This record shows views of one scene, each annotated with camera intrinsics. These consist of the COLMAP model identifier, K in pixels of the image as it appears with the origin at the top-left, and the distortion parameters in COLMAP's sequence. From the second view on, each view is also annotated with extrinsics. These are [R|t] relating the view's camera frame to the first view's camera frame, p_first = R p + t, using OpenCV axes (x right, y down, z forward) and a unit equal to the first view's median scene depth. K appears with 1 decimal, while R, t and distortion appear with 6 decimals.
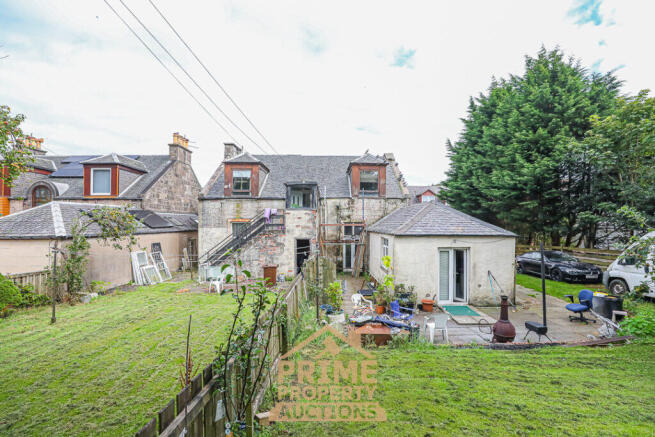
lens RADIAL K [[295.0, 0, 328.9], [0, 295.0, 220.8], [0, 0, 1]] dist [-0.018738, 0.003026]
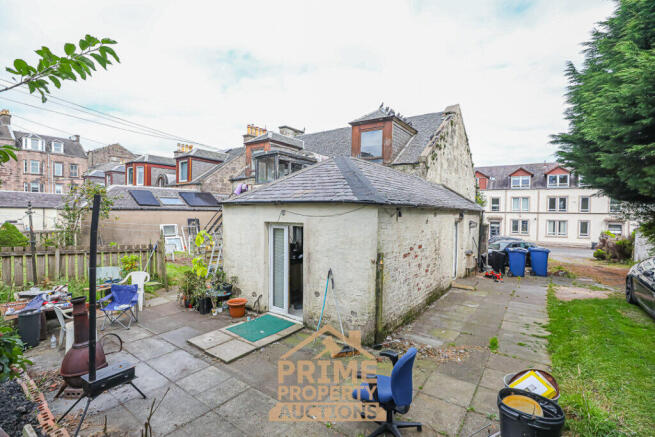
lens RADIAL K [[295.0, 0, 332.9], [0, 295.0, 219.8], [0, 0, 1]] dist [-0.018738, 0.003026]
pose [[0.814858, 0.022225, -0.579235, 0.499127], [-0.008312, 0.999610, 0.026661, 0.039195], [0.579602, -0.016910, 0.814725, 0.331484]]
